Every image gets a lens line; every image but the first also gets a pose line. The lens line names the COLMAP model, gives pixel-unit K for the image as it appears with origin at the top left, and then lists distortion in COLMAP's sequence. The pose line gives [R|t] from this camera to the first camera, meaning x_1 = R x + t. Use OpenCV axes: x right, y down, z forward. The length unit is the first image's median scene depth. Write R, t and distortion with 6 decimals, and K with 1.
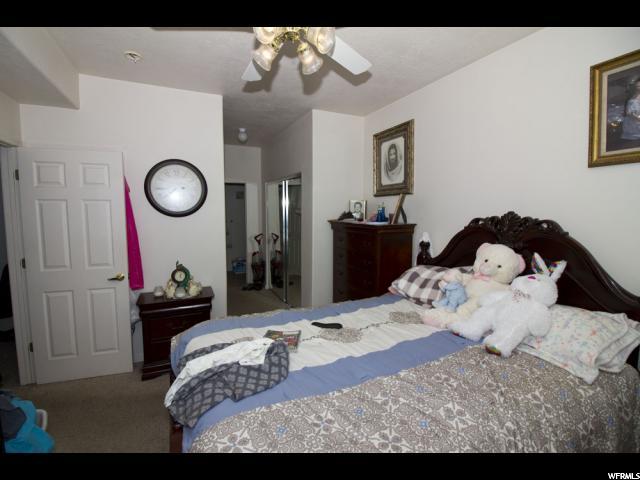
lens RADIAL K [[293.9, 0, 310.4], [0, 293.9, 235.8], [0, 0, 1]] dist [0.000511, -0.015145]
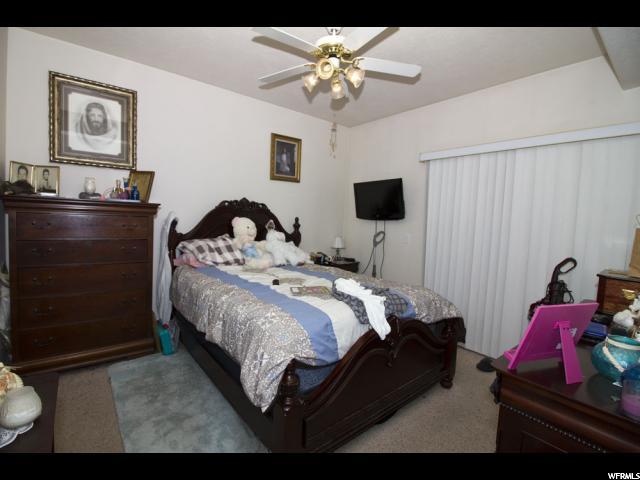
lens RADIAL K [[293.9, 0, 310.4], [0, 293.9, 235.8], [0, 0, 1]] dist [0.000511, -0.015145]
pose [[-0.236196, -0.074133, 0.968873, -0.906434], [0.039277, 0.995542, 0.085749, 0.004522], [-0.970911, 0.058308, -0.232231, 0.890073]]
